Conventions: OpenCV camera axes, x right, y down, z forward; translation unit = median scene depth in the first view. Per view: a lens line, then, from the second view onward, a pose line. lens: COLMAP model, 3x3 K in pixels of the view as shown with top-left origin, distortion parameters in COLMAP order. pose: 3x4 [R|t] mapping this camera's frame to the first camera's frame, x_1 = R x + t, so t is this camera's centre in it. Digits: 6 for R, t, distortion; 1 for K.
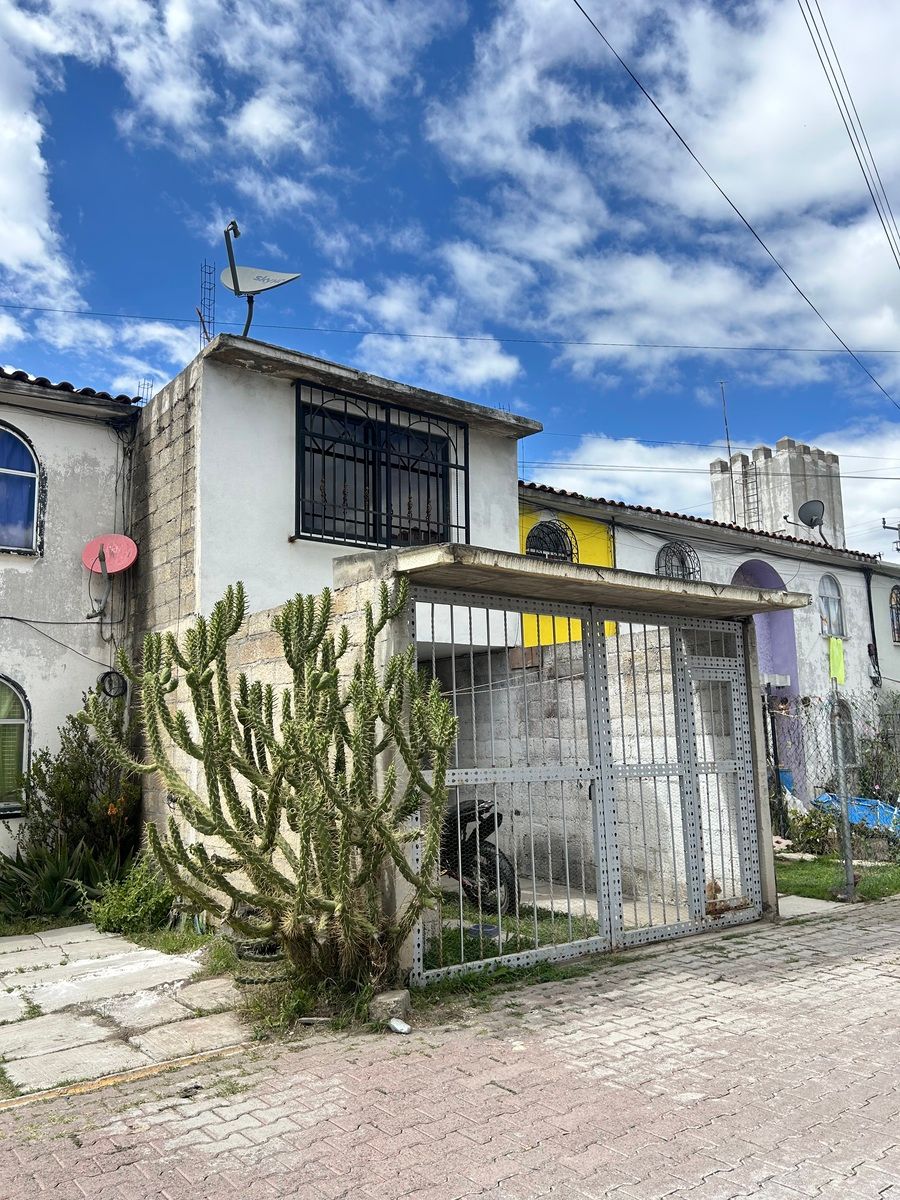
lens RADIAL K [[897.9, 0, 444.6], [0, 897.9, 602.5], [0, 0, 1]] dist [0.062136, -0.071045]
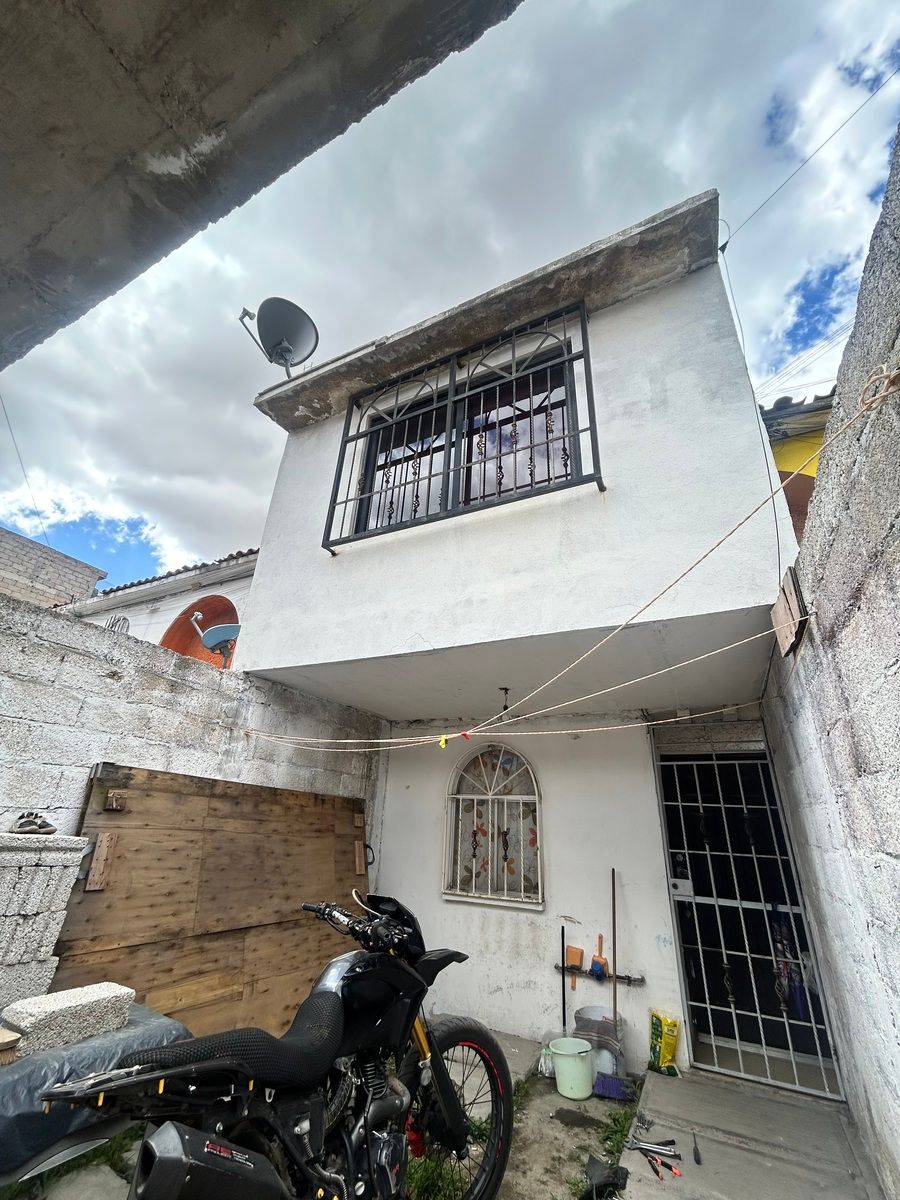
lens RADIAL K [[486.4, 0, 450.9], [0, 486.4, 597.7], [0, 0, 1]] dist [-0.000805, 0.000686]
pose [[0.434643, -0.343732, -0.832426, 0.245286], [0.086988, 0.936000, -0.341081, 0.135979], [0.896392, 0.075837, 0.436727, 0.944683]]
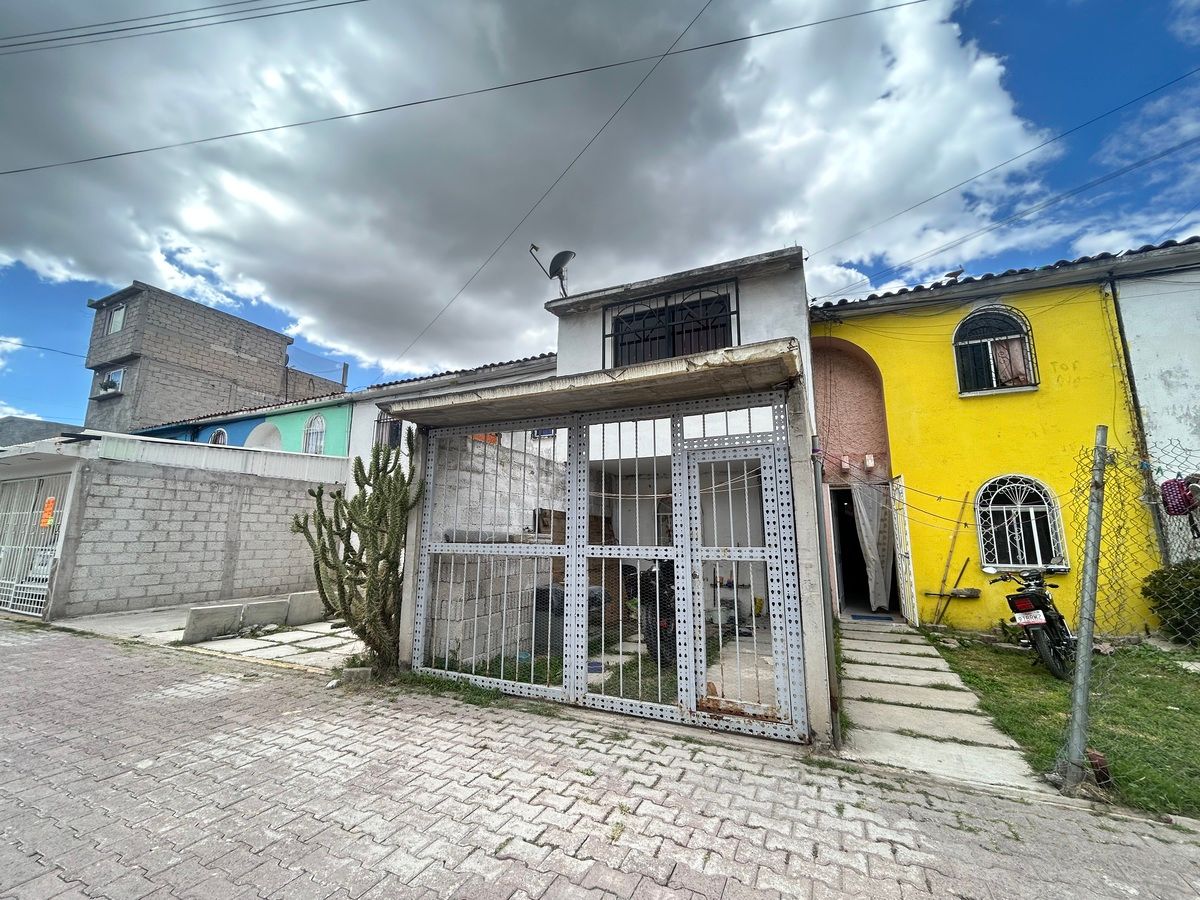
lens RADIAL K [[486.4, 0, 599.1], [0, 486.4, 448.9], [0, 0, 1]] dist [-0.000805, 0.000686]
pose [[0.466193, -0.135015, -0.874320, 0.612052], [0.128395, 0.988148, -0.084131, 0.090182], [0.875316, -0.073037, 0.478003, 0.584504]]
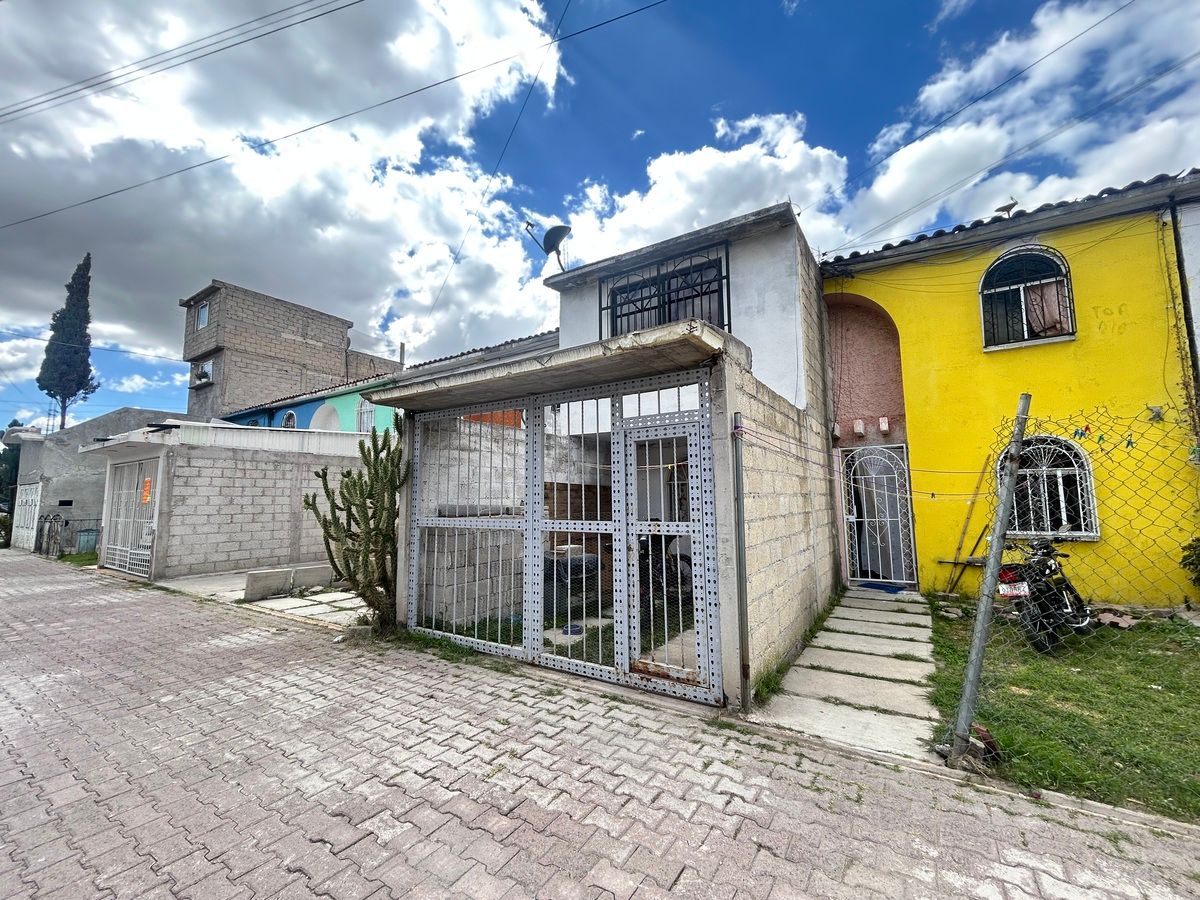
lens RADIAL K [[486.4, 0, 599.0], [0, 486.4, 448.5], [0, 0, 1]] dist [-0.000805, 0.000686]
pose [[0.340141, -0.082276, -0.936768, 0.686776], [0.153557, 0.987654, -0.030988, 0.093127], [0.927752, -0.133307, 0.348575, 0.688562]]
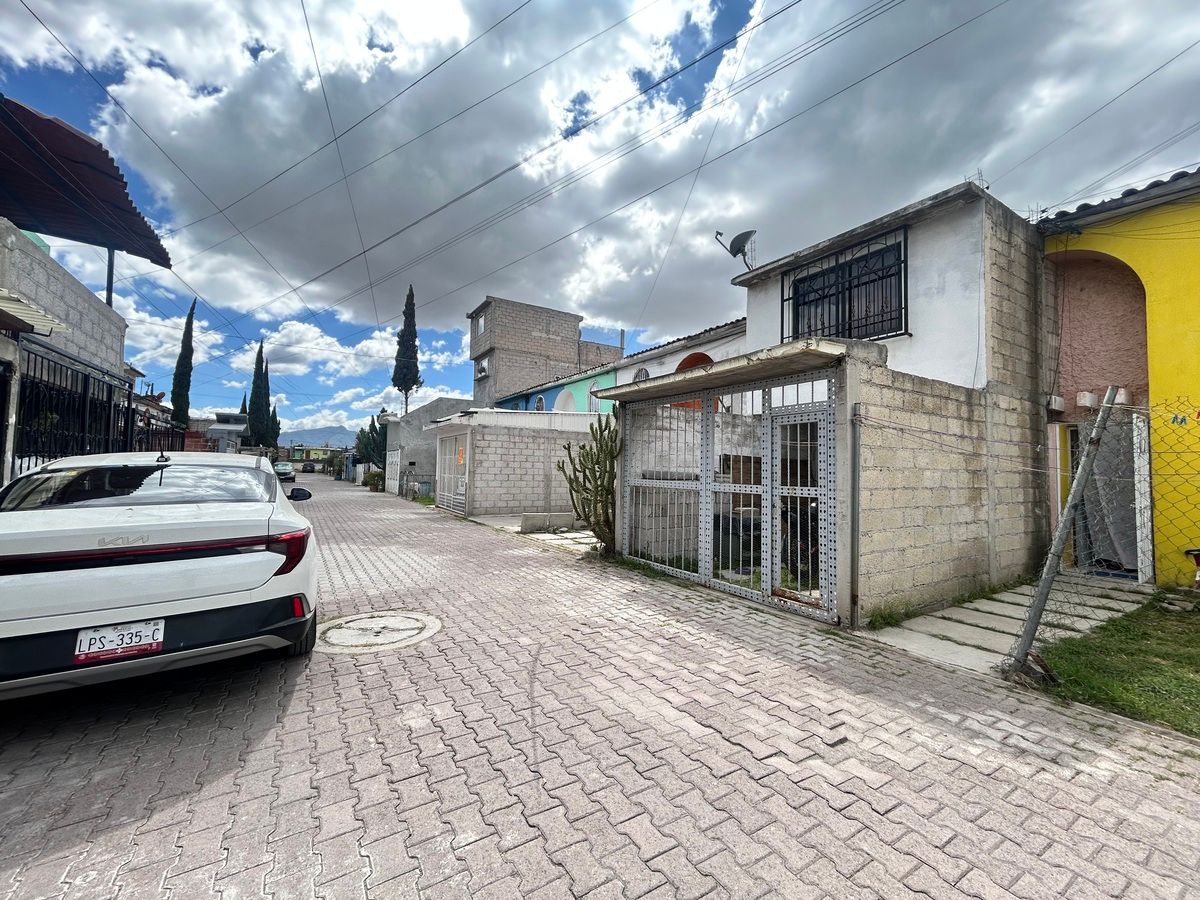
lens RADIAL K [[486.4, 0, 600.3], [0, 486.4, 447.4], [0, 0, 1]] dist [-0.000805, 0.000686]
pose [[-0.087405, -0.028825, -0.995756, 0.897501], [0.139848, 0.989327, -0.040915, 0.098521], [0.986308, -0.142831, -0.082441, 0.709537]]
